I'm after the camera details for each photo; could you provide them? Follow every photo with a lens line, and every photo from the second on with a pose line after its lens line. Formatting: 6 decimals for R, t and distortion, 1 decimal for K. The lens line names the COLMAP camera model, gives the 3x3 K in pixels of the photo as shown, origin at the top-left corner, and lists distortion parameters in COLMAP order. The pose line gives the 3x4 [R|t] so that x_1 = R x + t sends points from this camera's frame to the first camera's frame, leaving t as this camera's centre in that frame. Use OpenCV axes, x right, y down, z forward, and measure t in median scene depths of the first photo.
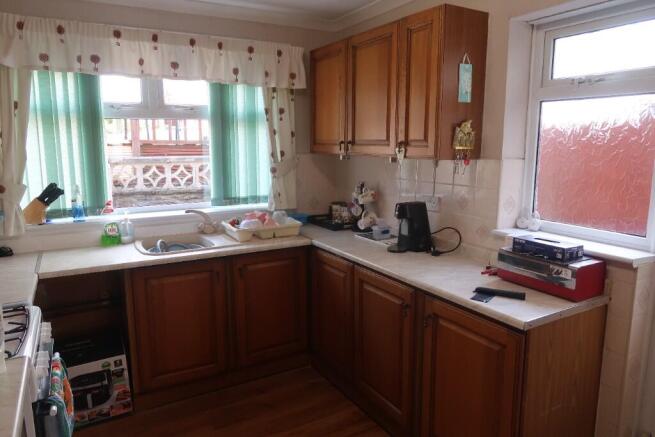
lens RADIAL K [[452.0, 0, 329.3], [0, 452.0, 216.5], [0, 0, 1]] dist [-0.020138, 0.003454]
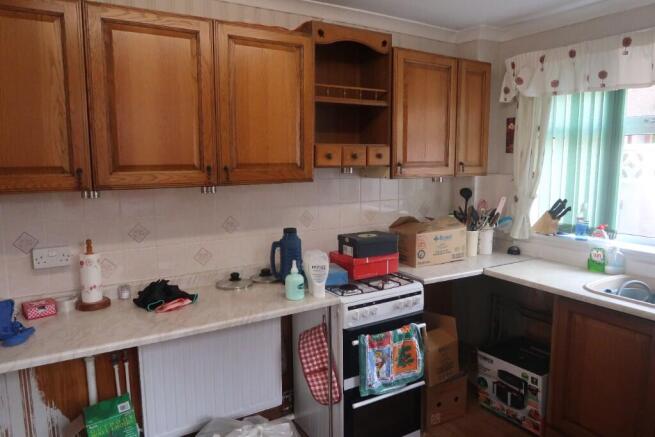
lens RADIAL K [[452.0, 0, 329.8], [0, 452.0, 218.3], [0, 0, 1]] dist [-0.020138, 0.003454]
pose [[0.015578, 0.135300, -0.990682, 0.453649], [-0.167737, 0.977115, 0.130810, -0.079747], [0.985709, 0.164136, 0.037917, 0.440610]]
